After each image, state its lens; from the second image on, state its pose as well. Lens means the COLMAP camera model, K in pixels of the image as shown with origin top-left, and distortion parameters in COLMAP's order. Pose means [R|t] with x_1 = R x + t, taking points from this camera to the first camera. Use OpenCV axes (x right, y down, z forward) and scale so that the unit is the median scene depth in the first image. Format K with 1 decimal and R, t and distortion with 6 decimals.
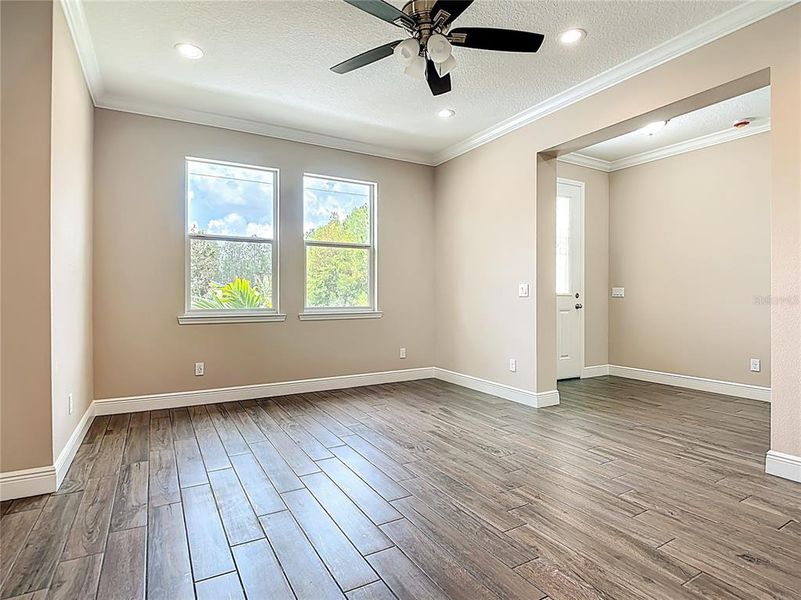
lens RADIAL K [[429.4, 0, 403.3], [0, 429.4, 299.0], [0, 0, 1]] dist [0.006064, -0.021469]
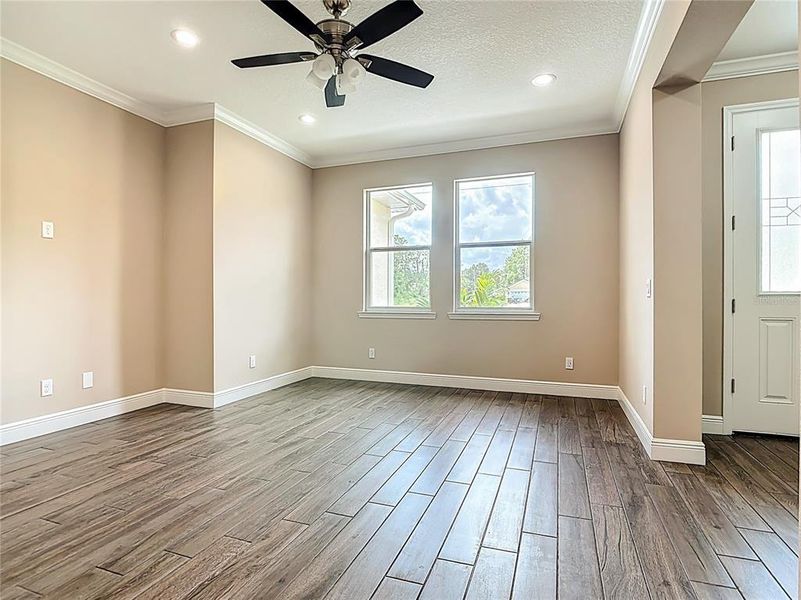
lens RADIAL K [[429.4, 0, 403.3], [0, 429.4, 299.0], [0, 0, 1]] dist [0.006064, -0.021469]
pose [[0.641415, 0.004995, -0.767178, 0.549836], [-0.006371, 0.999979, 0.001184, -0.000515], [0.767168, 0.004128, 0.641433, 0.244752]]
